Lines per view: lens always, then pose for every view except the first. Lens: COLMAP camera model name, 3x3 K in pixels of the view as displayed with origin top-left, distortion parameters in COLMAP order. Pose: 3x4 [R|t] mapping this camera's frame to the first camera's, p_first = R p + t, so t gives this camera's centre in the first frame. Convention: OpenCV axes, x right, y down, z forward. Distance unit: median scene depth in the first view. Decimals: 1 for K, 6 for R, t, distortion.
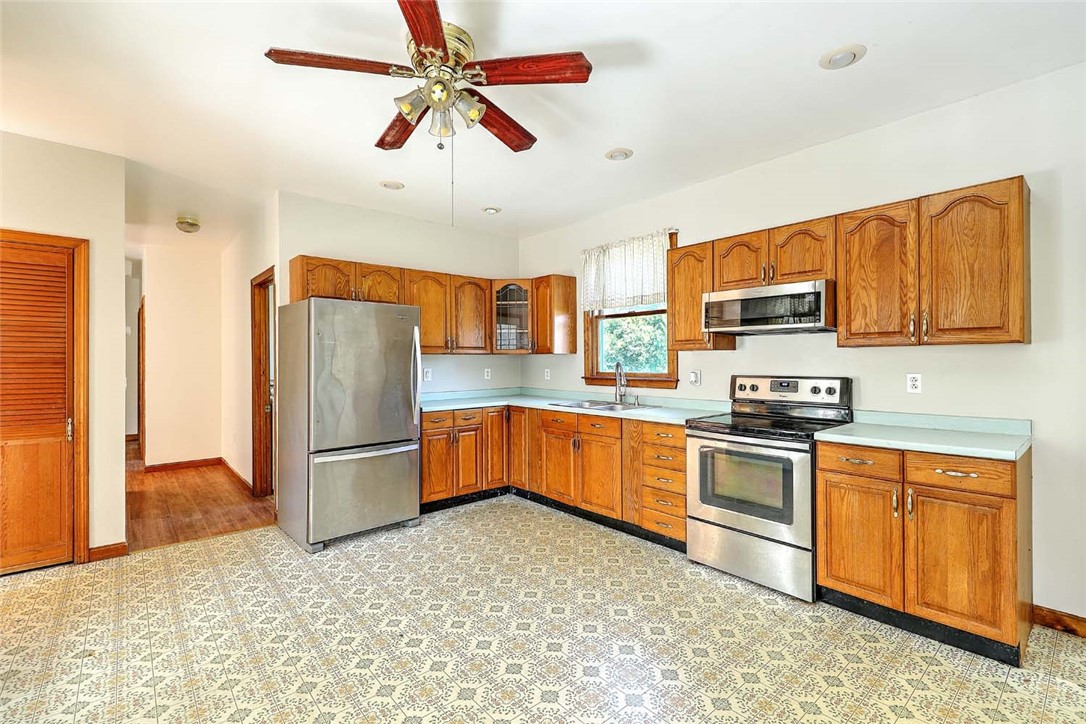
lens RADIAL K [[487.1, 0, 543.0], [0, 487.1, 362.0], [0, 0, 1]] dist [0.001608, 0.000063]
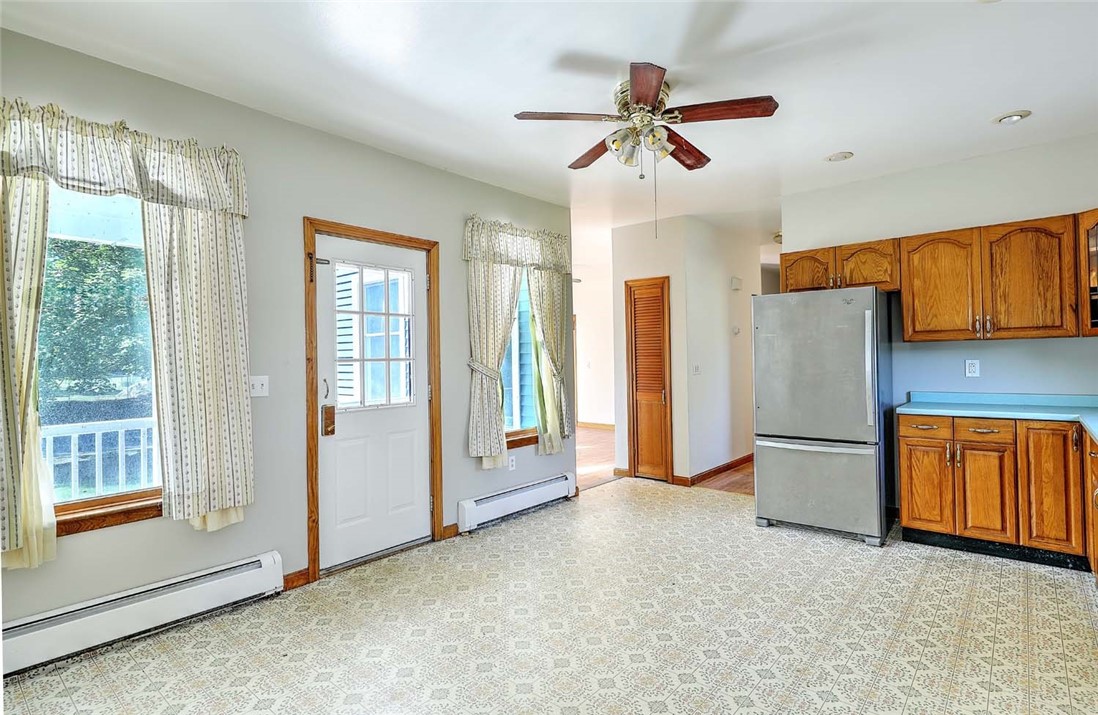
lens RADIAL K [[539.6, 0, 549.0], [0, 539.6, 357.5], [0, 0, 1]] dist [0.000527, 0.000242]
pose [[0.136078, -0.000077, -0.990698, 0.555611], [0.012760, 0.999917, 0.001675, 0.000438], [0.990616, -0.012869, 0.136068, 0.297779]]
